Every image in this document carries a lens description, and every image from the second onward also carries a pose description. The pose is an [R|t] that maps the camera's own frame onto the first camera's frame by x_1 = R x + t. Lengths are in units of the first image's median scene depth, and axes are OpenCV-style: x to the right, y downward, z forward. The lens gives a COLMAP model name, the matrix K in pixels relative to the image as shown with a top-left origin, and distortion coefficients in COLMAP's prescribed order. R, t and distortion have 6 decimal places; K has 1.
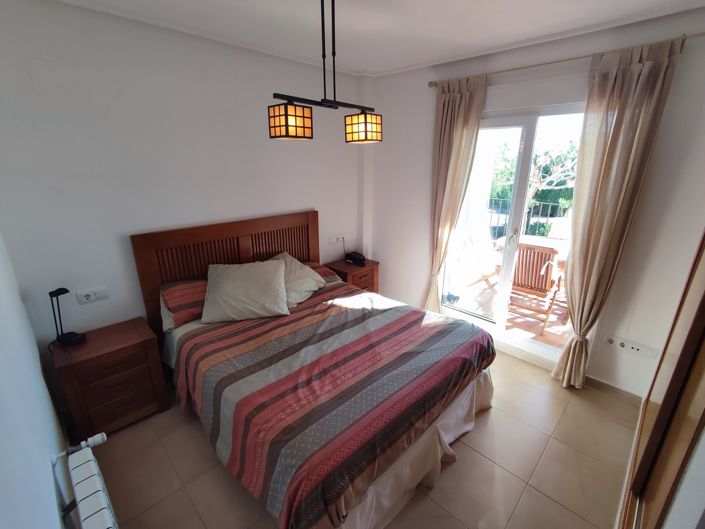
lens RADIAL K [[322.7, 0, 358.2], [0, 322.7, 263.3], [0, 0, 1]] dist [-0.001679, -0.002965]
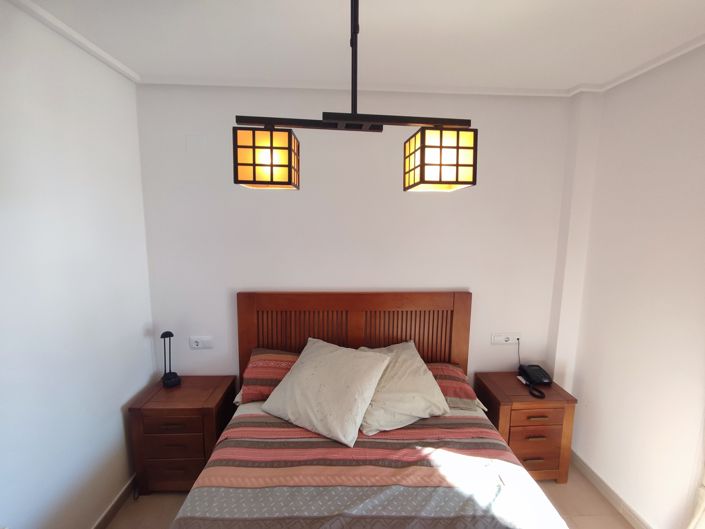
lens RADIAL K [[322.7, 0, 360.9], [0, 322.7, 261.0], [0, 0, 1]] dist [-0.001679, -0.002965]
pose [[0.737149, 0.095806, -0.668904, 0.191367], [-0.215660, 0.971486, -0.098519, -0.138987], [0.640392, 0.216879, 0.736791, 0.419235]]
